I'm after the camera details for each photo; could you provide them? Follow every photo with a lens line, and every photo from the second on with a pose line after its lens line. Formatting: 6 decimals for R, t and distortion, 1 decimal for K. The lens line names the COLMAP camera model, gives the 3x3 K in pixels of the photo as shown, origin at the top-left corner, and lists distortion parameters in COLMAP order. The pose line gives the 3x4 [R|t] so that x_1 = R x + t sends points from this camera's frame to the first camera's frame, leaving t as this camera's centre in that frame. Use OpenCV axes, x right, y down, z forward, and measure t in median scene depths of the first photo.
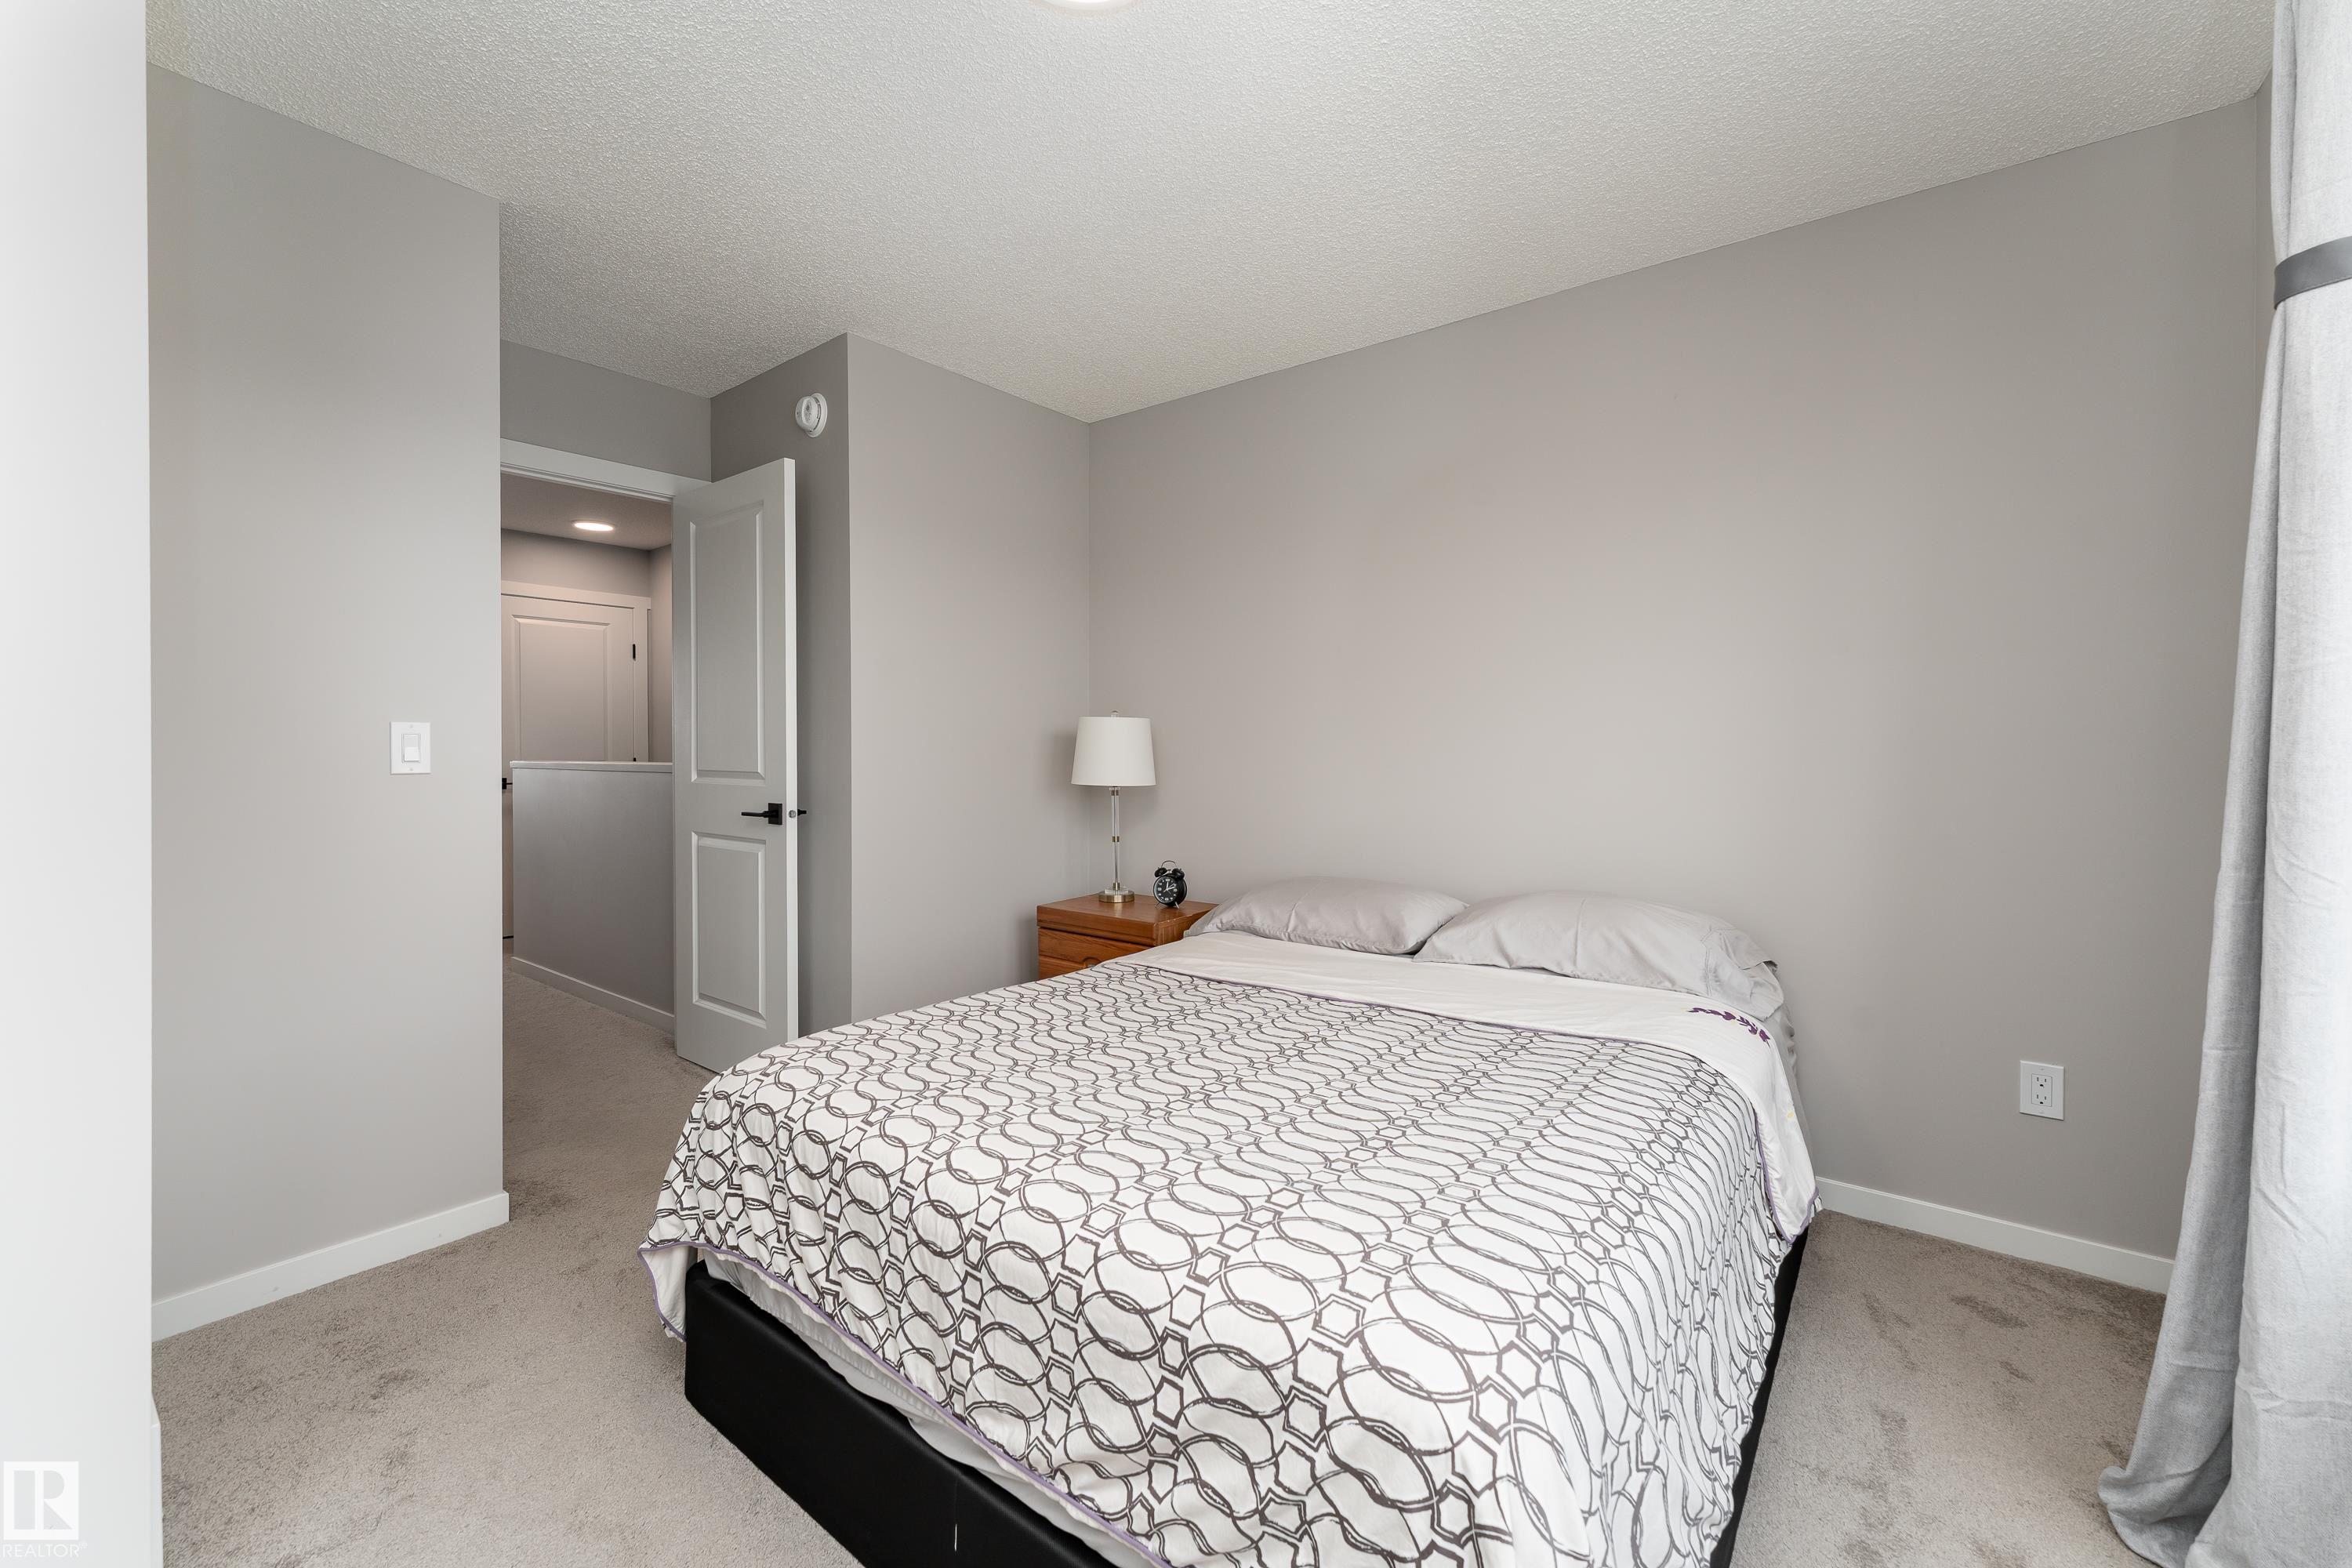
lens RADIAL K [[983.2, 0, 1168.7], [0, 983.2, 740.5], [0, 0, 1]] dist [0.001761, 0.000346]
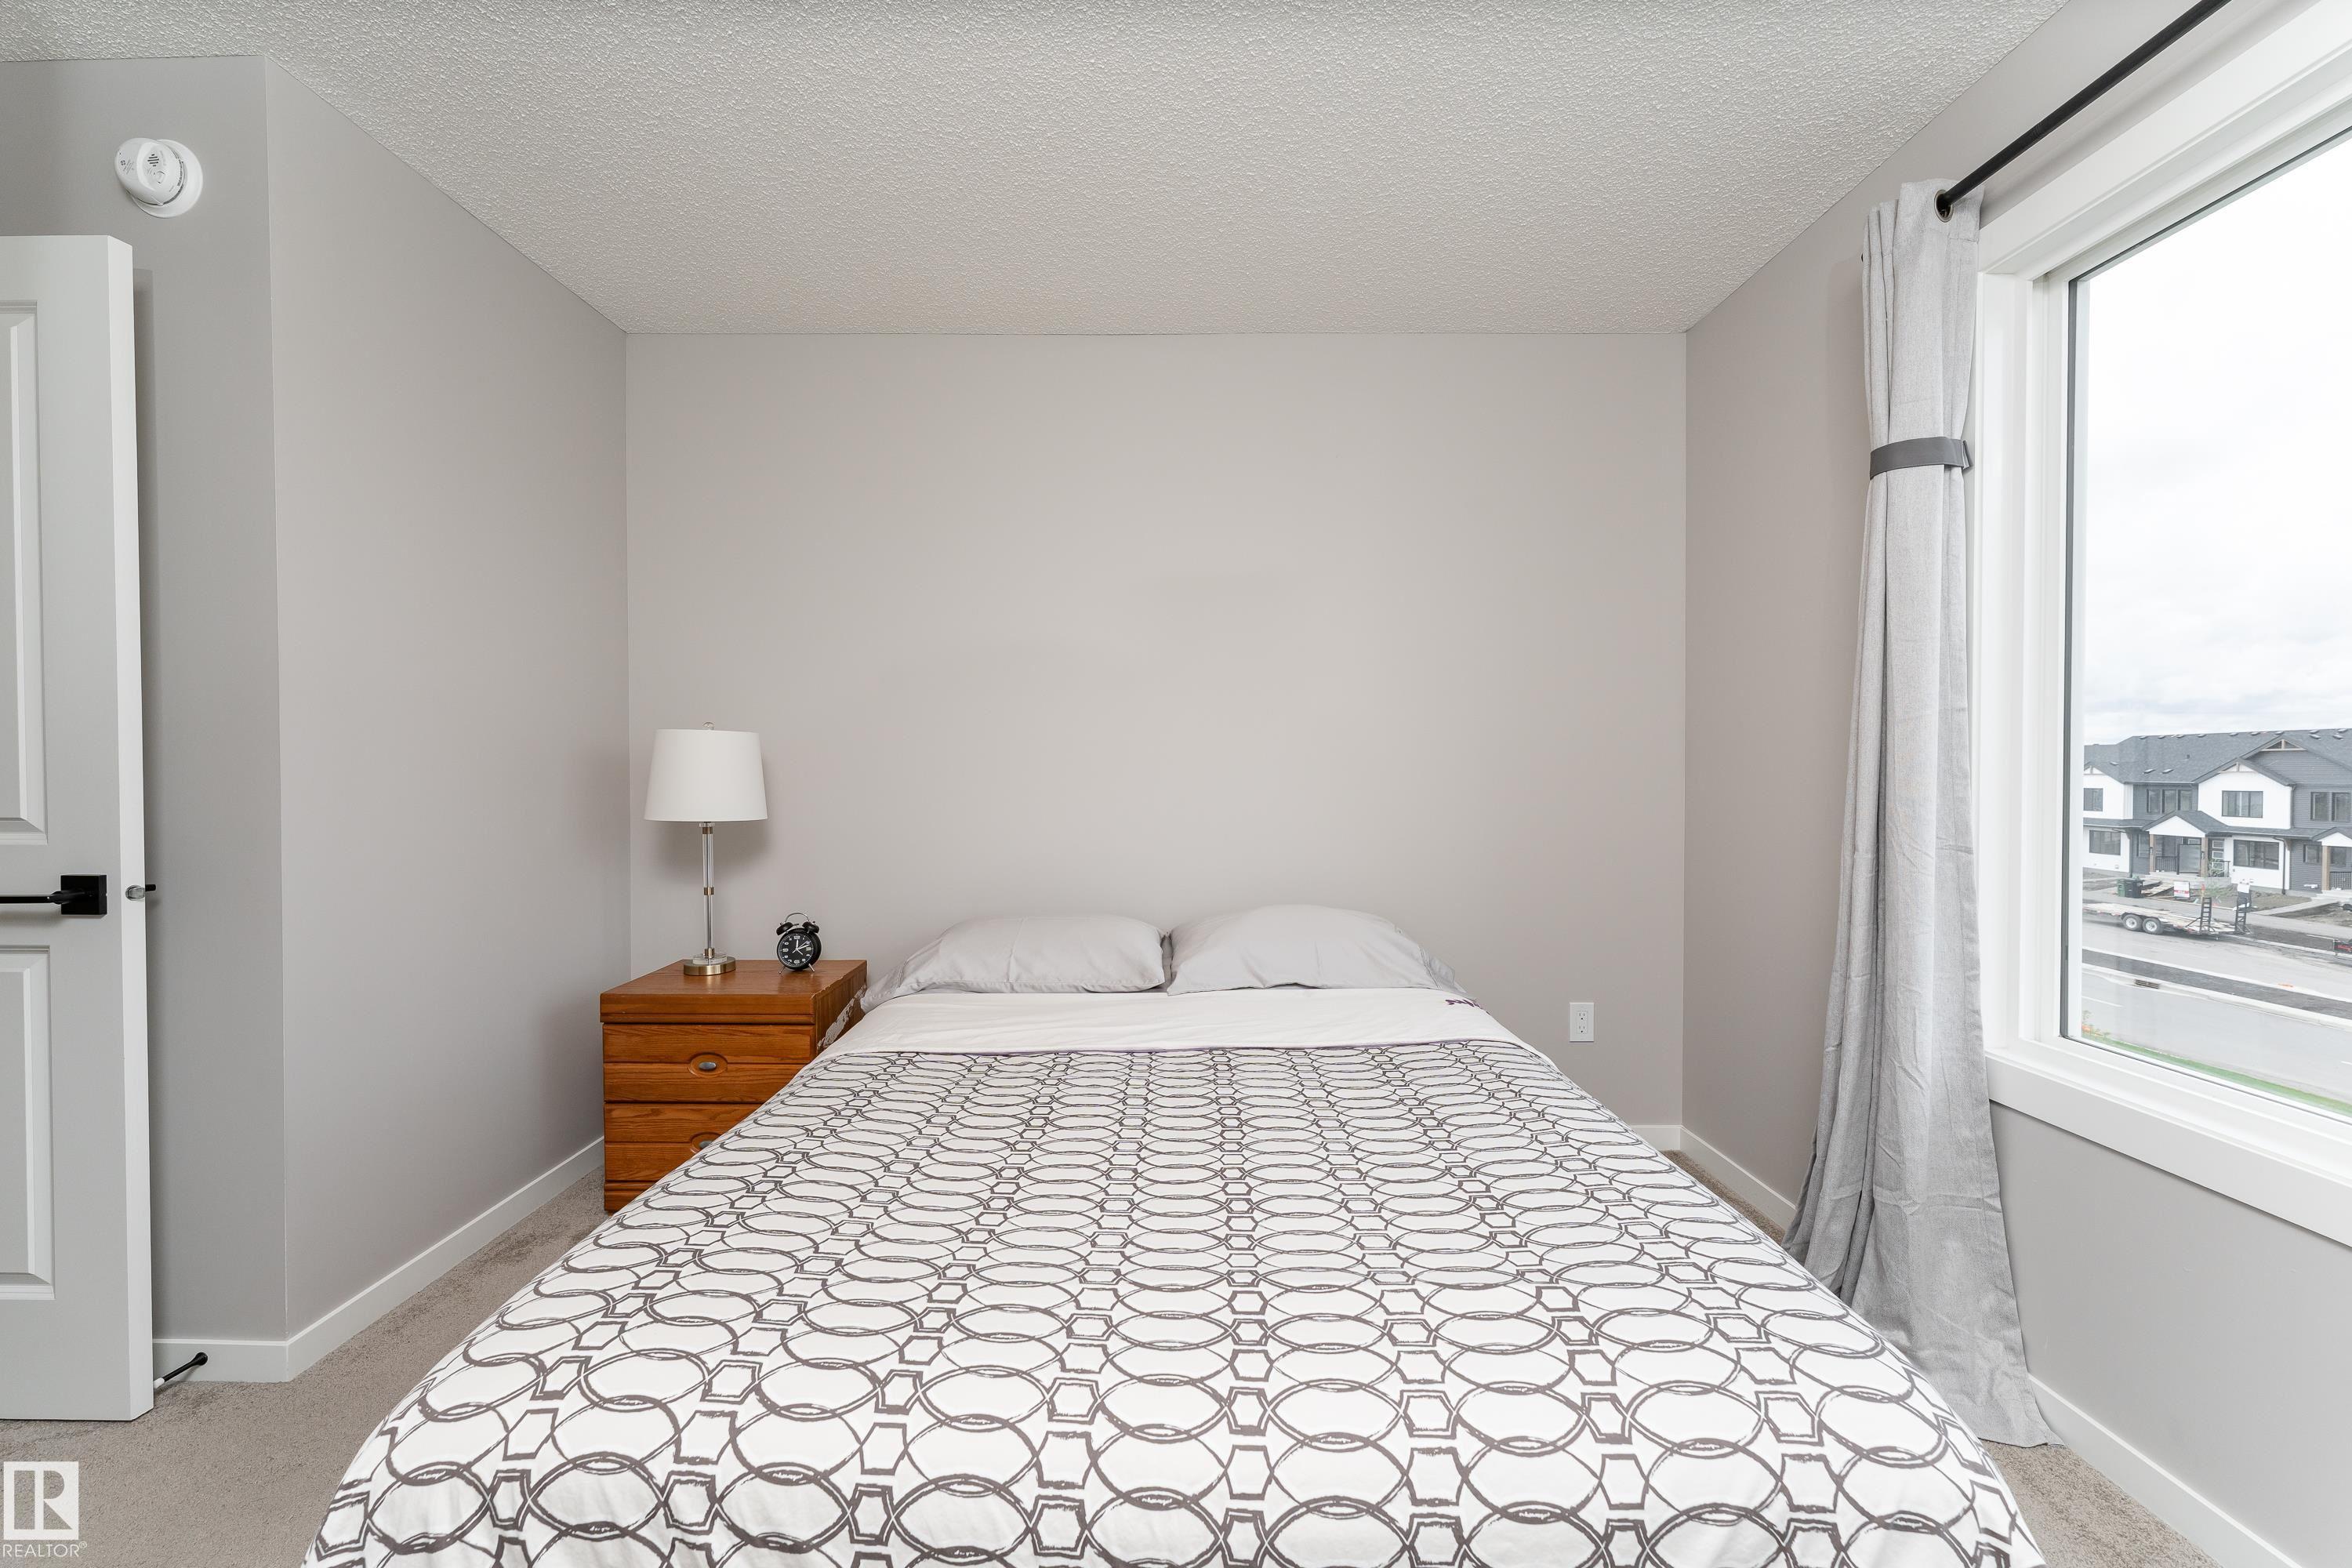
lens RADIAL K [[955.4, 0, 1190.0], [0, 955.4, 774.7], [0, 0, 1]] dist [0.001168, 0.000040]
pose [[0.782538, -0.003815, 0.622591, -0.281397], [-0.004225, 0.999926, 0.011437, 0.000104], [-0.622588, -0.011580, 0.782464, 0.239580]]
